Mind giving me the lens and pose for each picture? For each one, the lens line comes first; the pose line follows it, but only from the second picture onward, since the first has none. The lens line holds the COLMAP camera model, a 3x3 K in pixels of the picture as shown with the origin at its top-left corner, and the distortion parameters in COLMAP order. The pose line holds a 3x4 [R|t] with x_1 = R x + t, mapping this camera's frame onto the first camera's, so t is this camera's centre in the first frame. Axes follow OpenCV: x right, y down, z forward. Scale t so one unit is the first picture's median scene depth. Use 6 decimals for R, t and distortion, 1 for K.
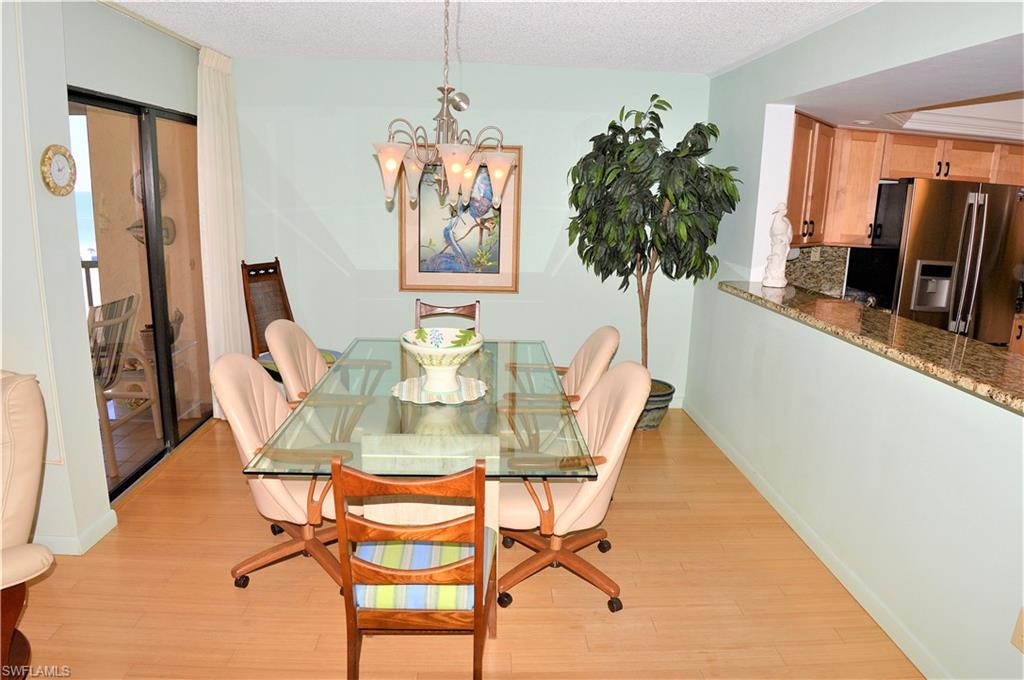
lens RADIAL K [[653.6, 0, 512.0], [0, 653.6, 340.0], [0, 0, 1]] dist [-0.095459, 0.006794]
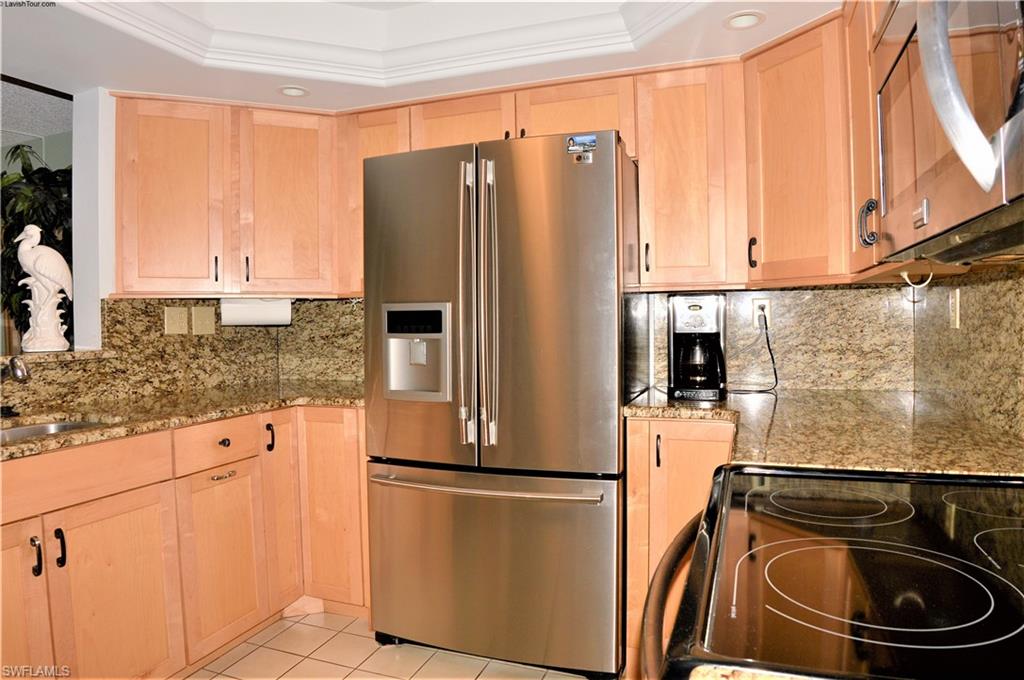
lens RADIAL K [[646.5, 0, 512.0], [0, 646.5, 340.0], [0, 0, 1]] dist [-0.101761, 0.017241]
pose [[0.919611, -0.031133, -0.391595, 0.912401], [-0.044010, 0.982414, -0.181456, -0.002344], [0.390358, 0.184103, 0.902068, 0.523555]]
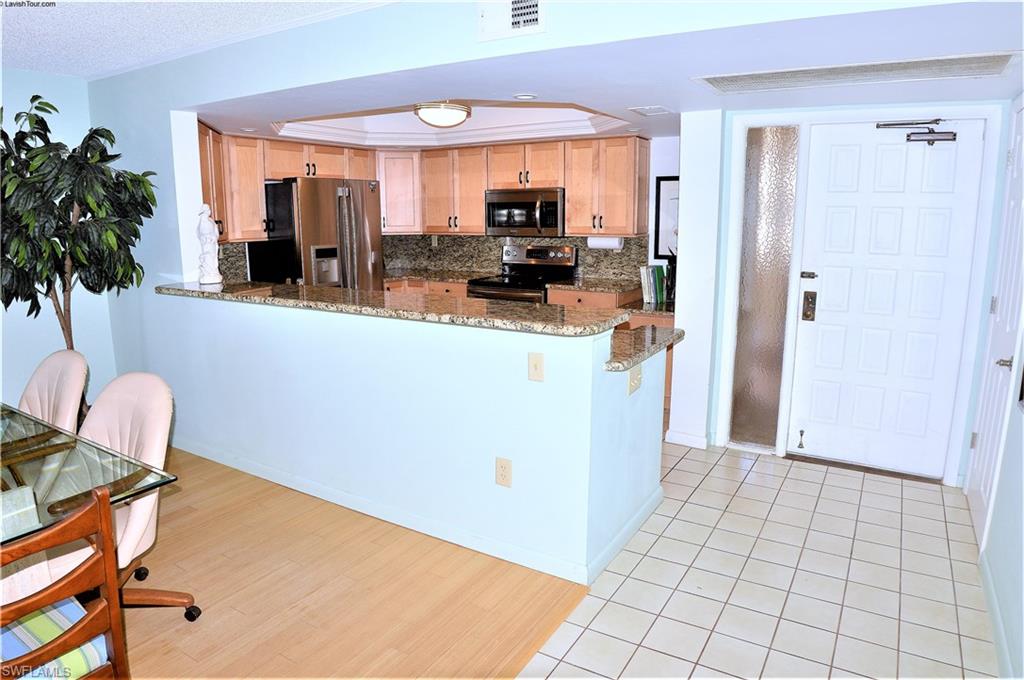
lens RADIAL K [[646.5, 0, 512.0], [0, 646.5, 340.0], [0, 0, 1]] dist [-0.101761, 0.017241]
pose [[0.557462, -0.195338, 0.806895, -0.147792], [0.201480, 0.974701, 0.096765, 0.006102], [-0.805383, 0.108631, 0.582716, 0.003414]]
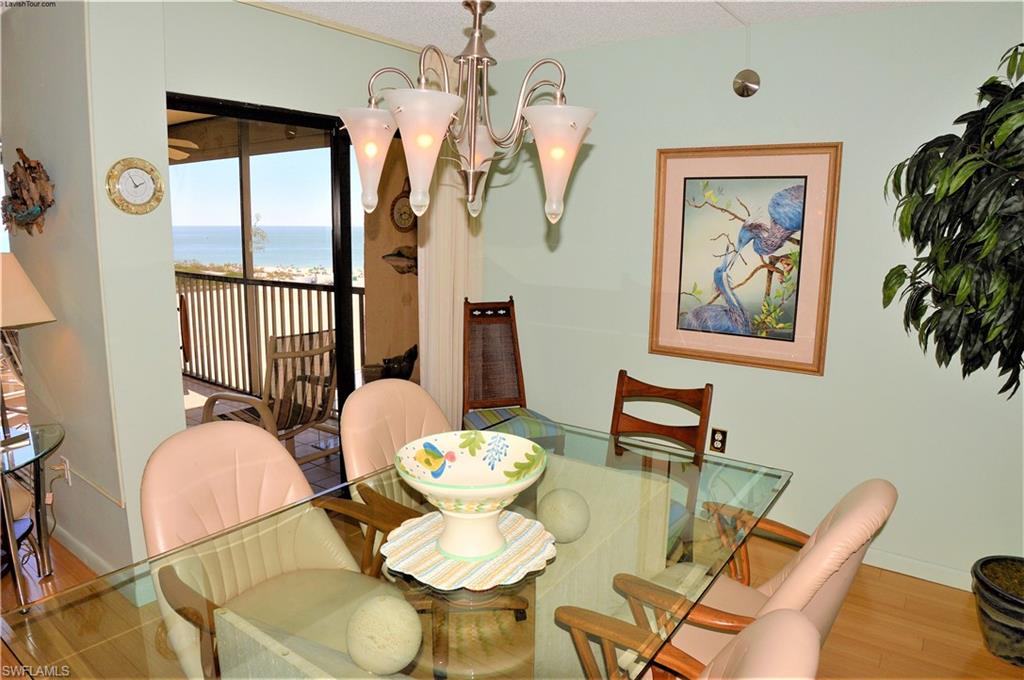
lens RADIAL K [[646.5, 0, 512.0], [0, 646.5, 340.0], [0, 0, 1]] dist [-0.101761, 0.017241]
pose [[0.786937, 0.092607, -0.610044, 0.158722], [-0.129502, 0.991441, -0.016549, -0.063722], [0.603291, 0.092025, 0.792194, 0.374609]]
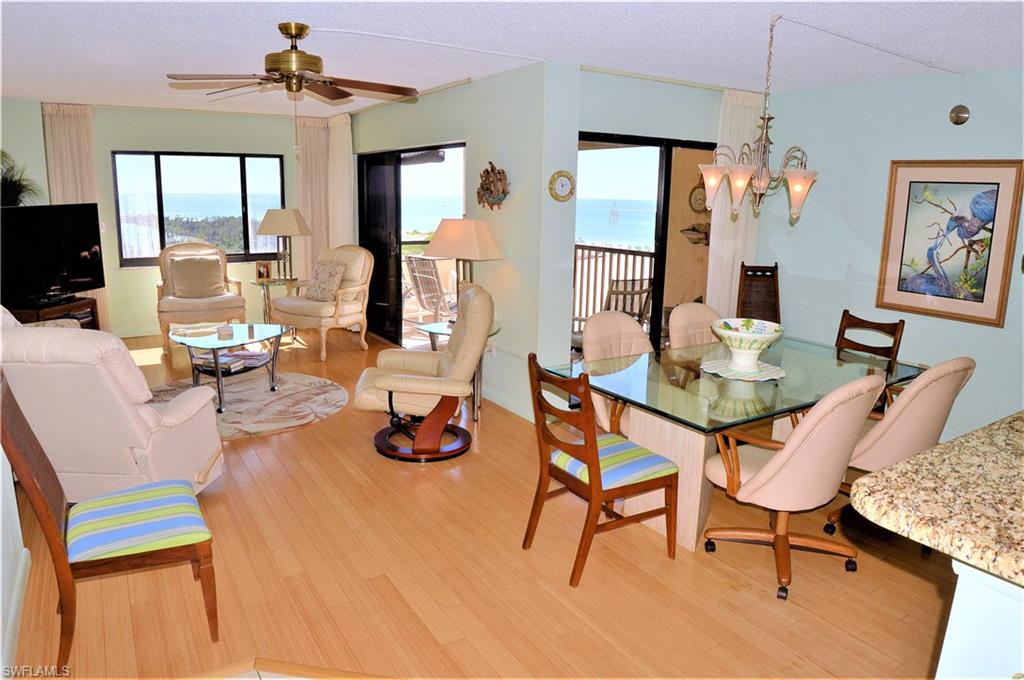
lens RADIAL K [[675.0, 0, 512.0], [0, 675.0, 340.0], [0, 0, 1]] dist [-0.101881, 0.016114]
pose [[0.495076, 0.166778, -0.852693, 0.462876], [-0.196453, 0.977475, 0.077123, 0.007624], [0.846348, 0.129332, 0.516689, 0.012678]]
